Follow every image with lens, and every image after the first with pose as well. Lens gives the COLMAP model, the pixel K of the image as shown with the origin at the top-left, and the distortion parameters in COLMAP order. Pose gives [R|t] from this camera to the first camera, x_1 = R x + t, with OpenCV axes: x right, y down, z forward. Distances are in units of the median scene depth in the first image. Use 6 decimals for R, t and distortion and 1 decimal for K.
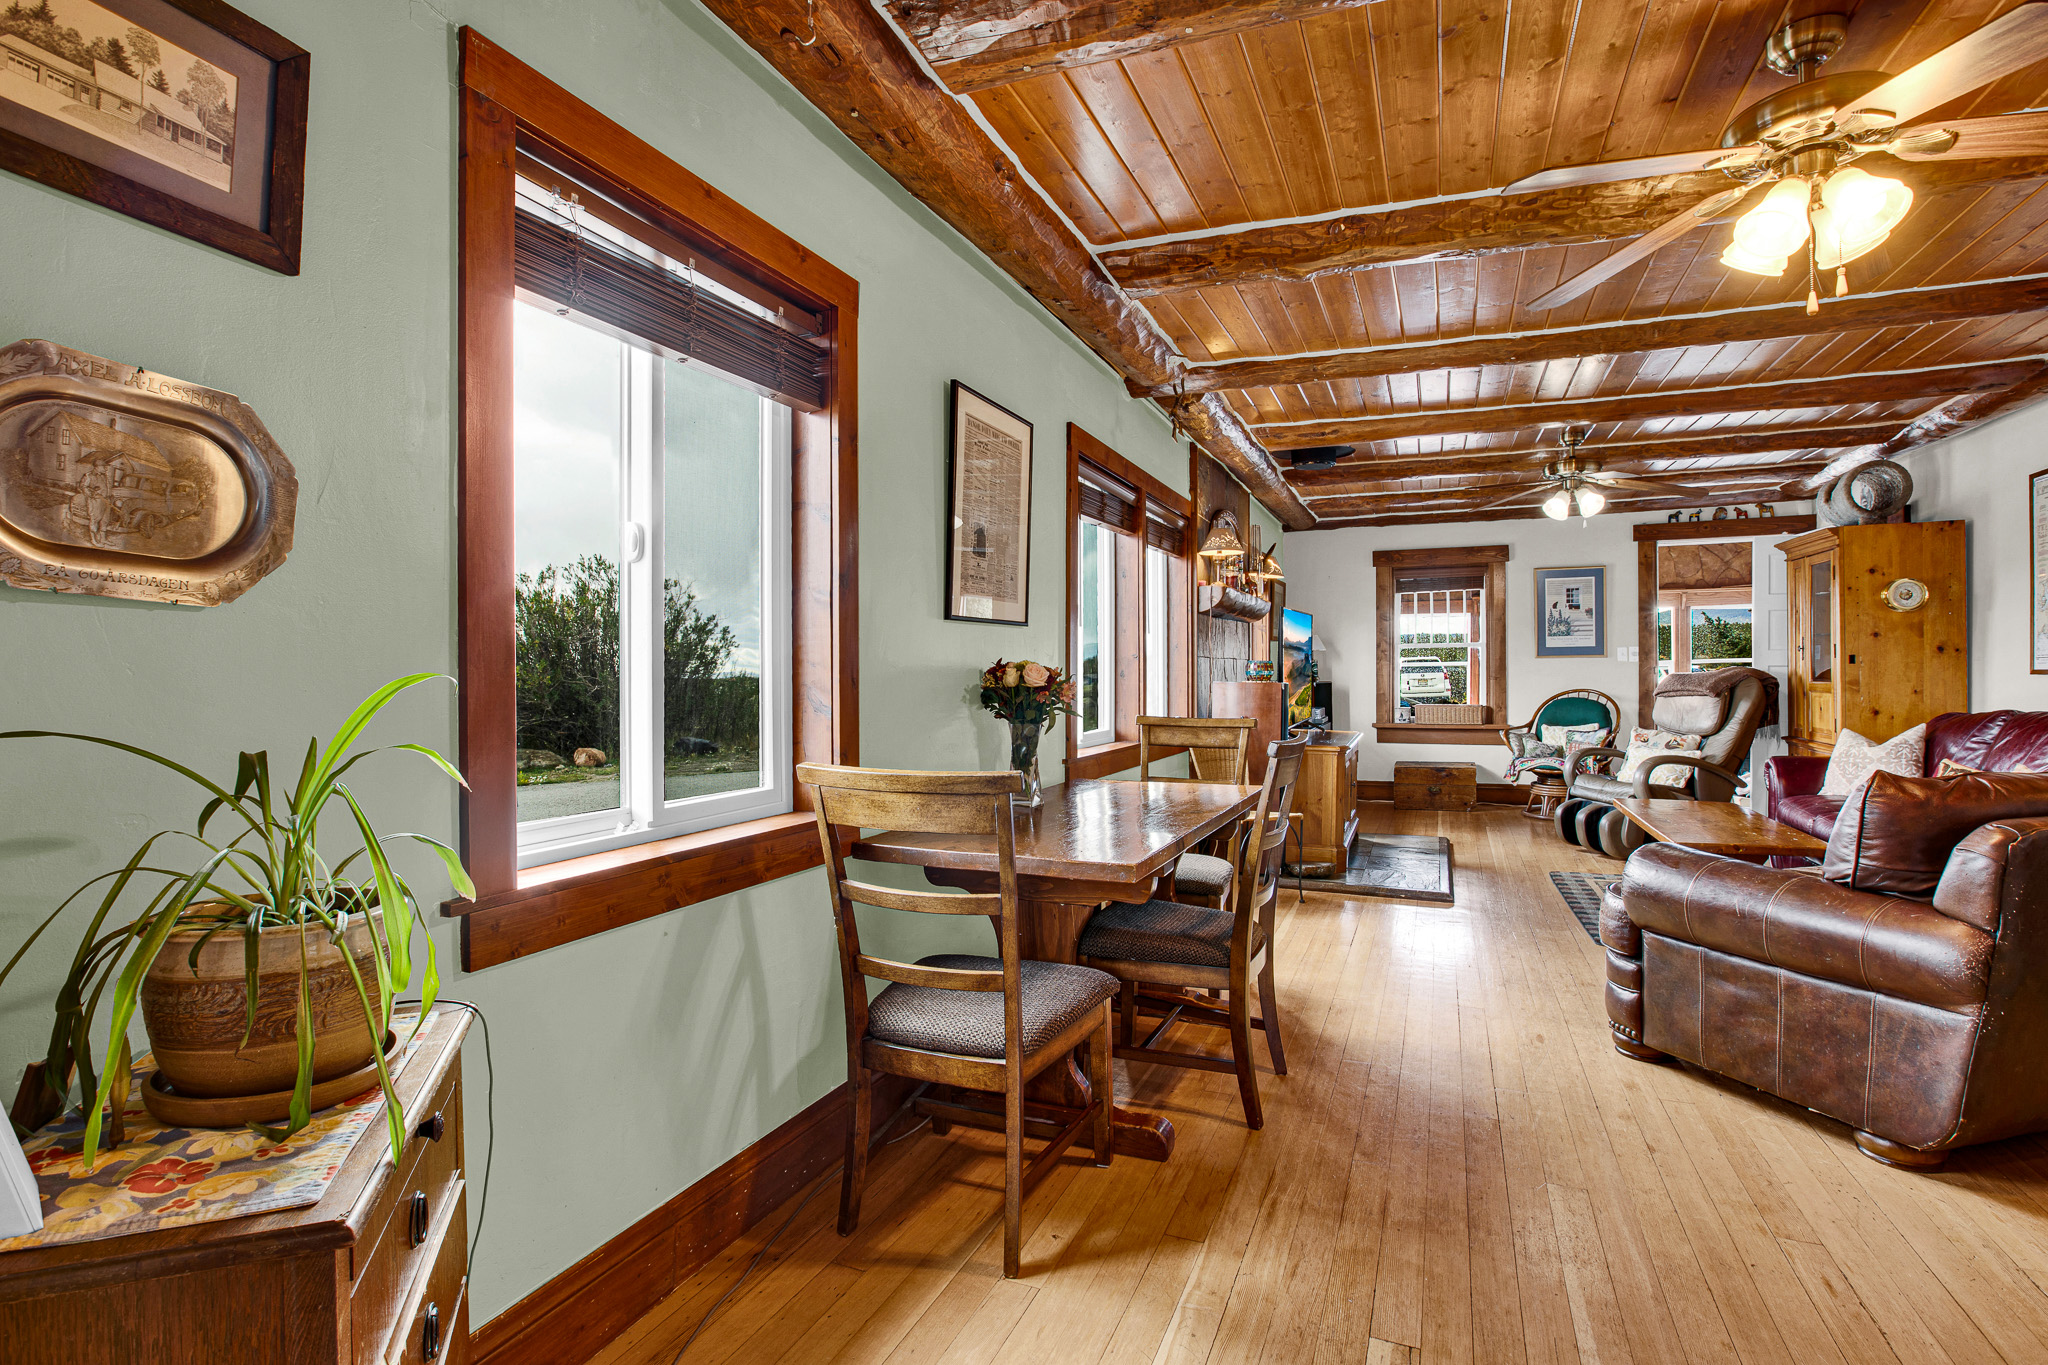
lens RADIAL K [[1078.2, 0, 960.7], [0, 1078.2, 678.7], [0, 0, 1]] dist [-0.046414, 0.014874]
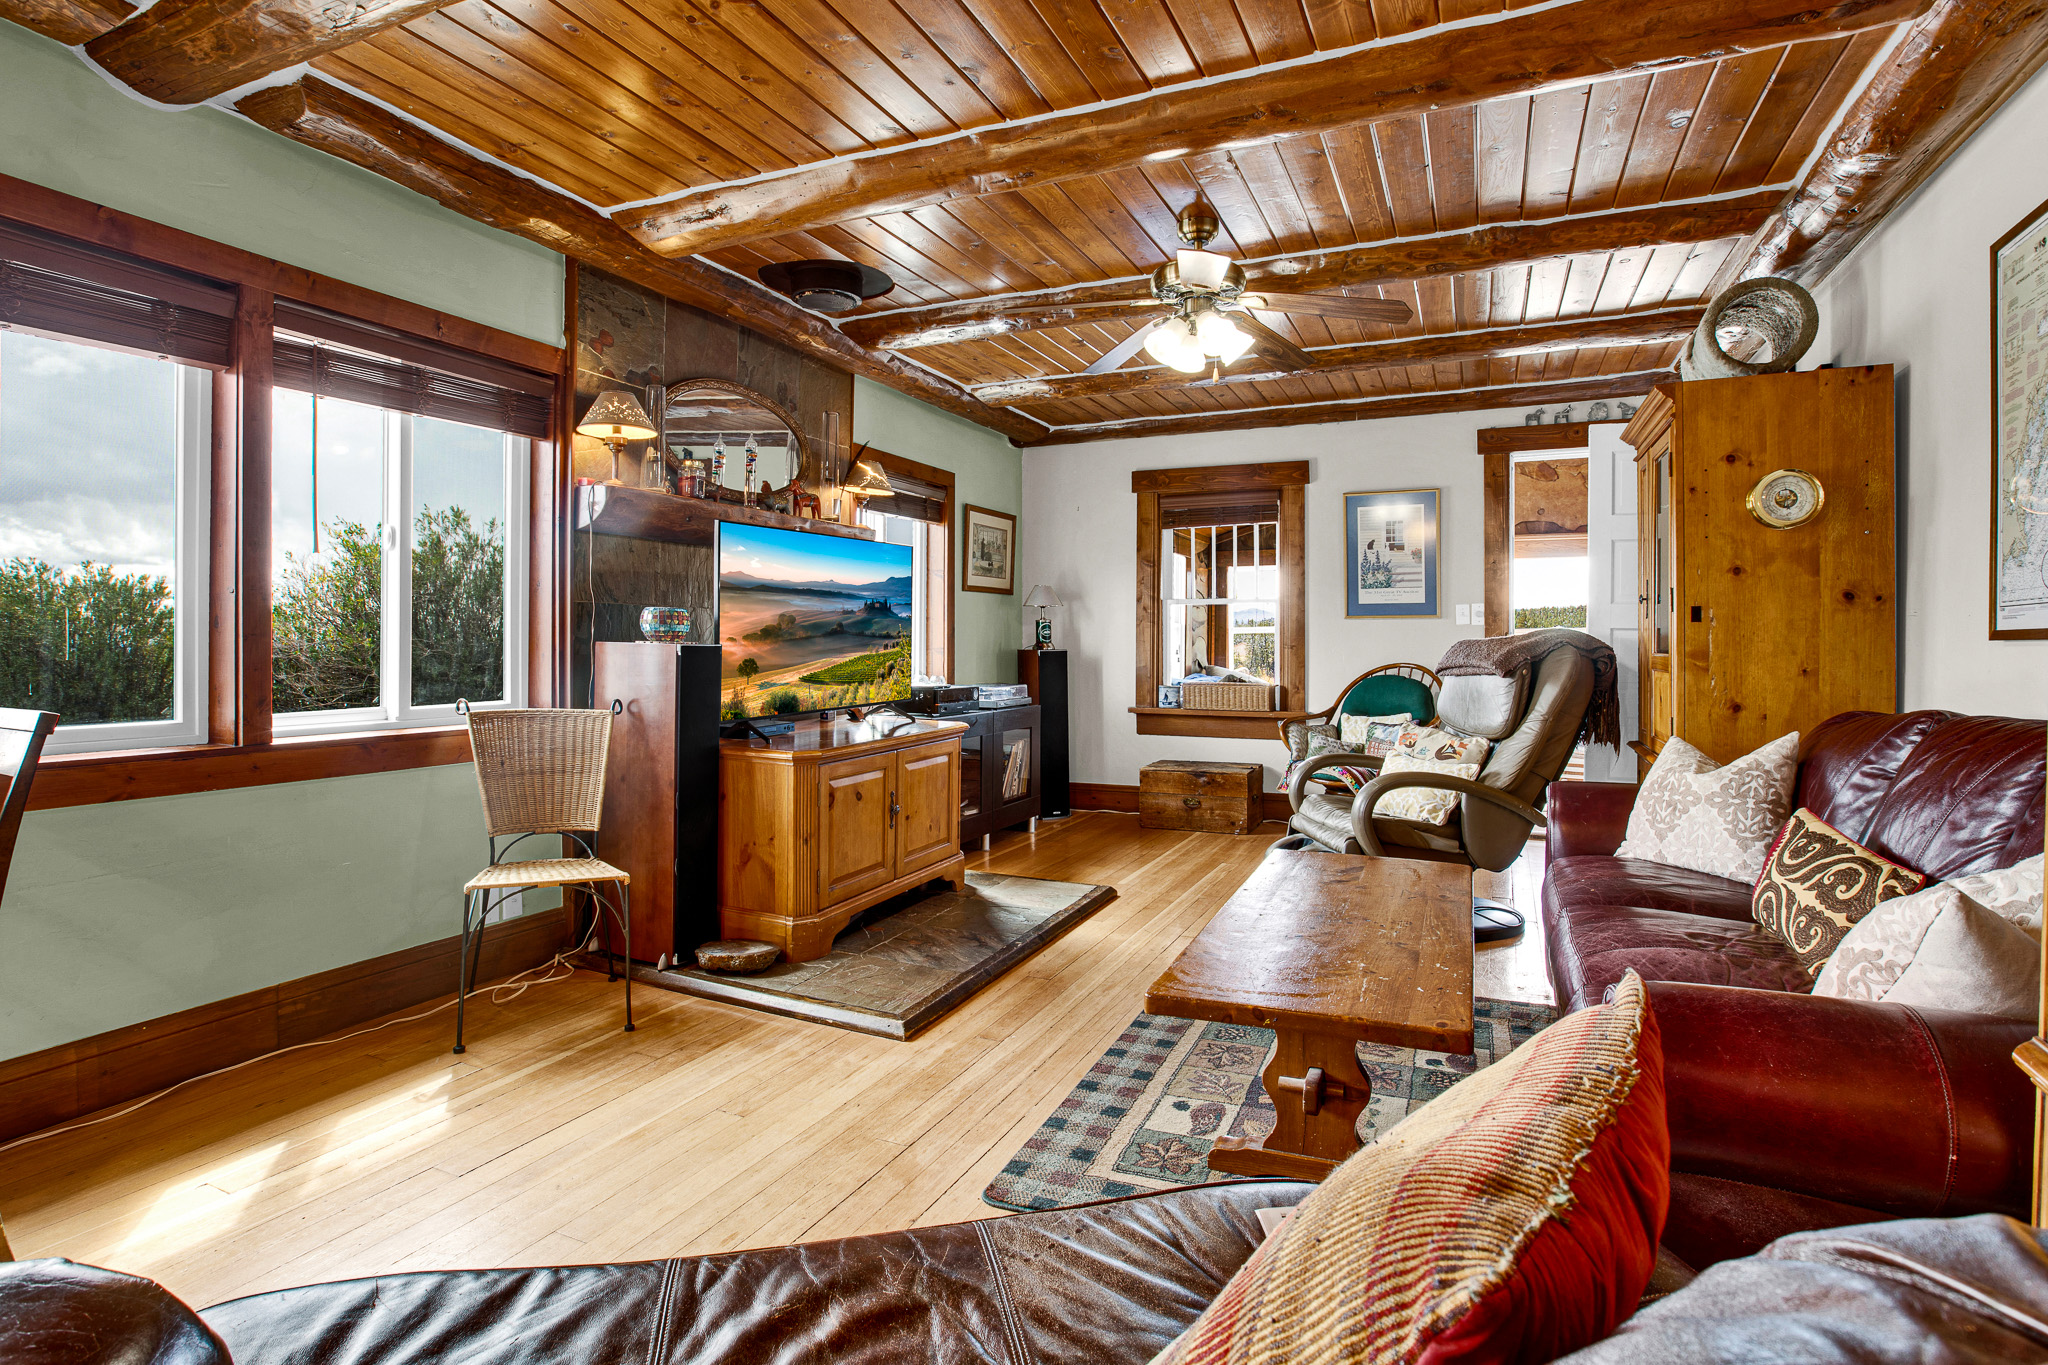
lens RADIAL K [[1078.2, 0, 964.7], [0, 1078.2, 651.8], [0, 0, 1]] dist [-0.046414, 0.014874]
pose [[0.999069, 0.010486, -0.041847, 0.479054], [-0.010388, 0.999943, 0.002557, 0.004771], [0.041871, -0.002120, 0.999121, 0.411876]]
